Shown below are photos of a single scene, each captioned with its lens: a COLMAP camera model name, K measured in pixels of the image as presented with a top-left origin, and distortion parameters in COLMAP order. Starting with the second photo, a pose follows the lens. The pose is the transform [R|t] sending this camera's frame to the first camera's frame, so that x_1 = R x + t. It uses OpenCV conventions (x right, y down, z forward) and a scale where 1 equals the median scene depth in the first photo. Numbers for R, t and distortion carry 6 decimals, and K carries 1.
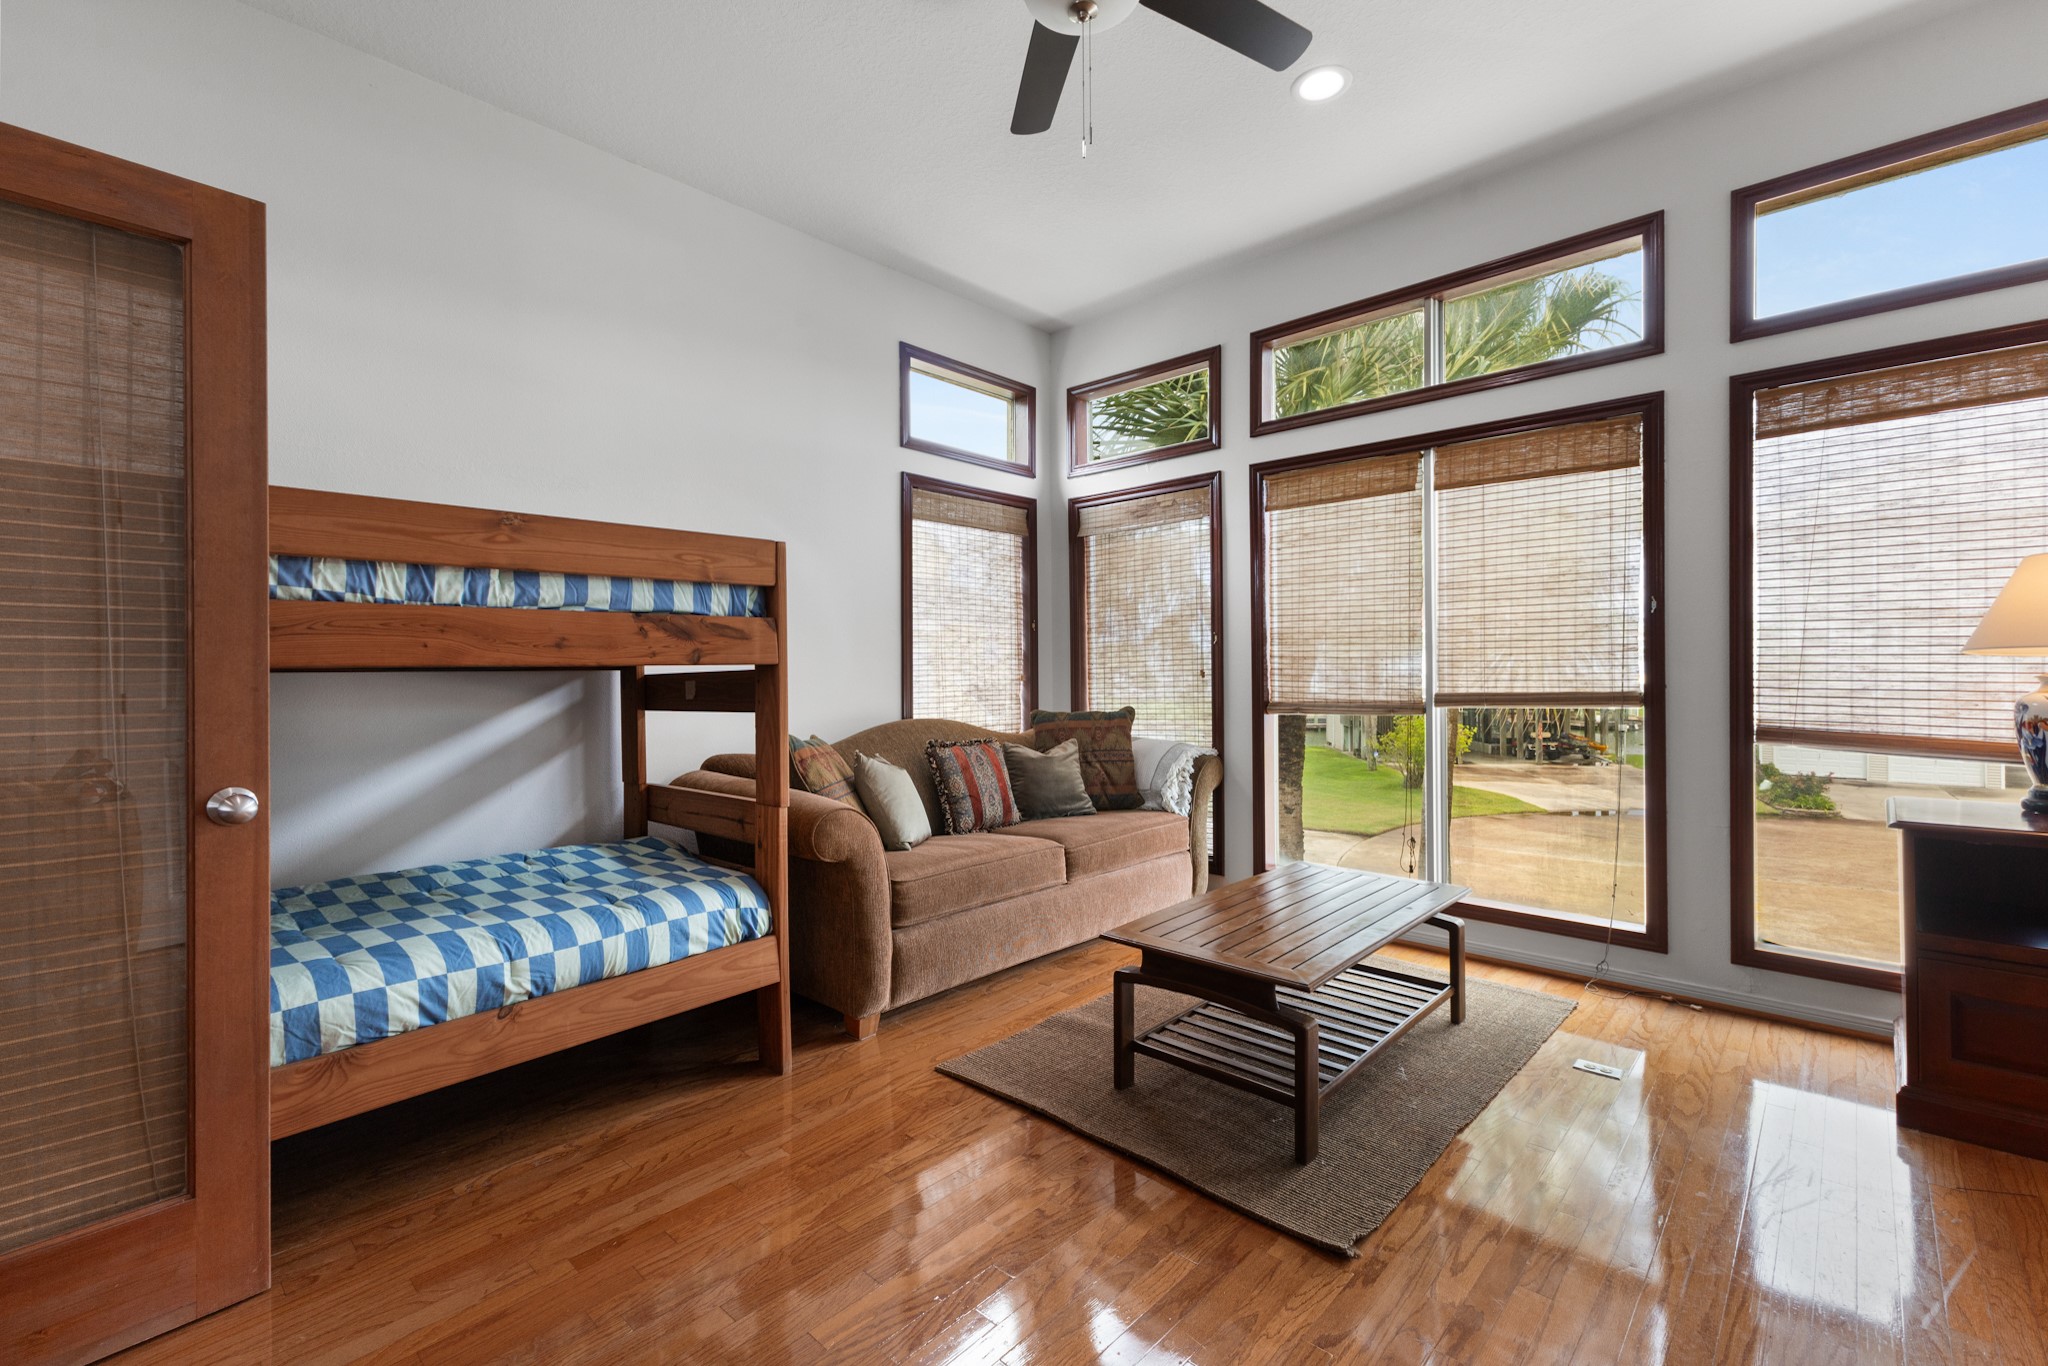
lens RADIAL K [[900.4, 0, 1019.3], [0, 900.4, 669.5], [0, 0, 1]] dist [0.009094, -0.000532]
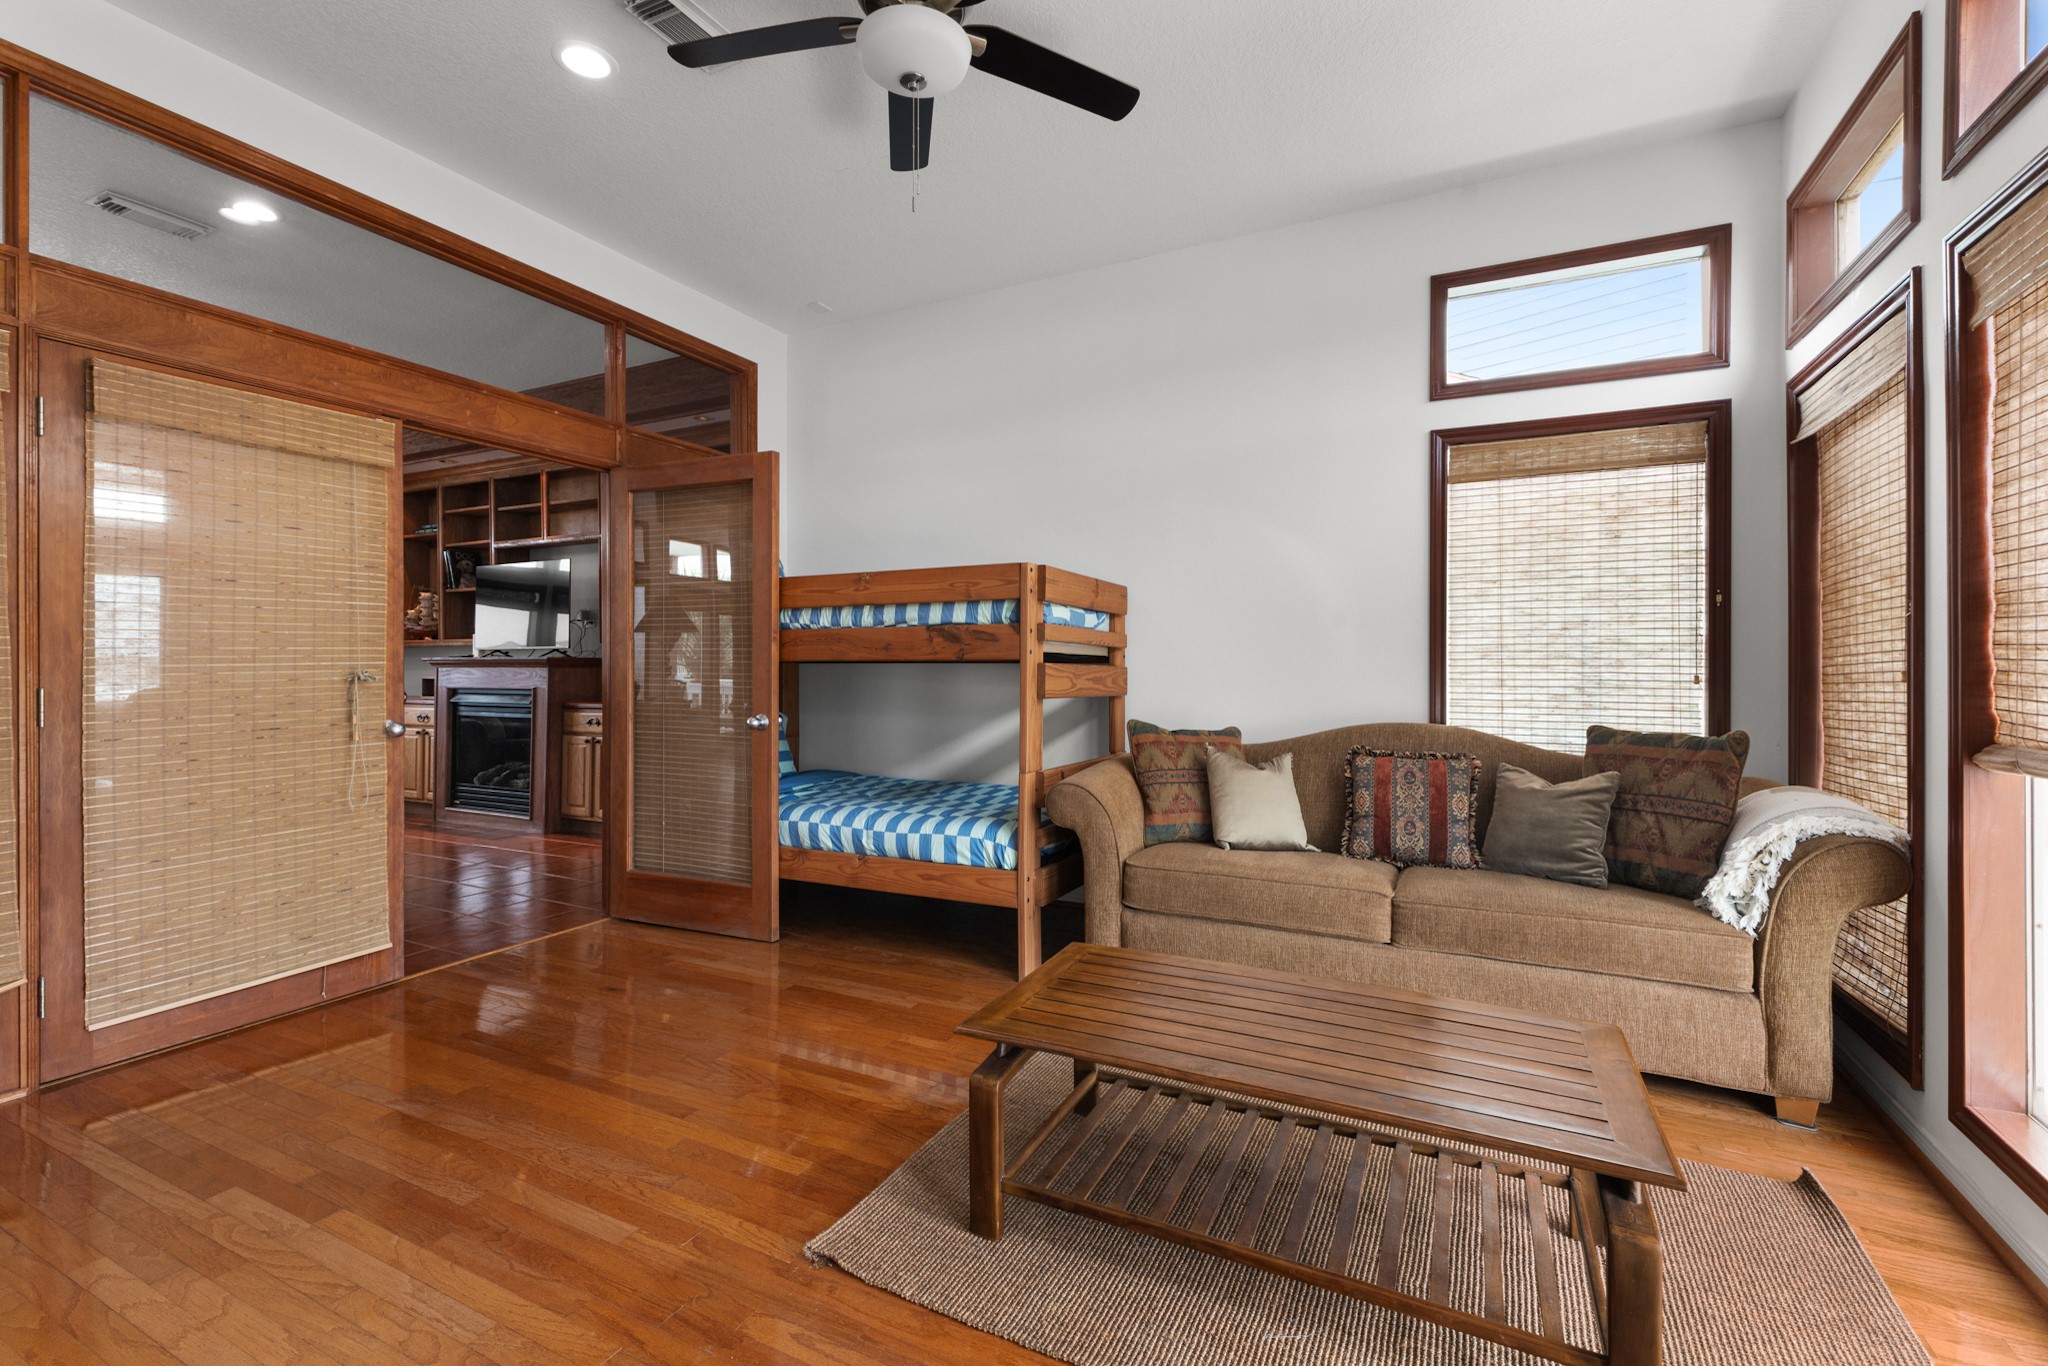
lens RADIAL K [[900.4, 0, 1021.0], [0, 900.4, 669.4], [0, 0, 1]] dist [0.009094, -0.000532]
pose [[0.268973, 0.013476, -0.963054, 0.984665], [-0.004192, 0.999909, 0.012821, -0.008755], [0.963139, 0.000589, 0.269005, 0.679734]]
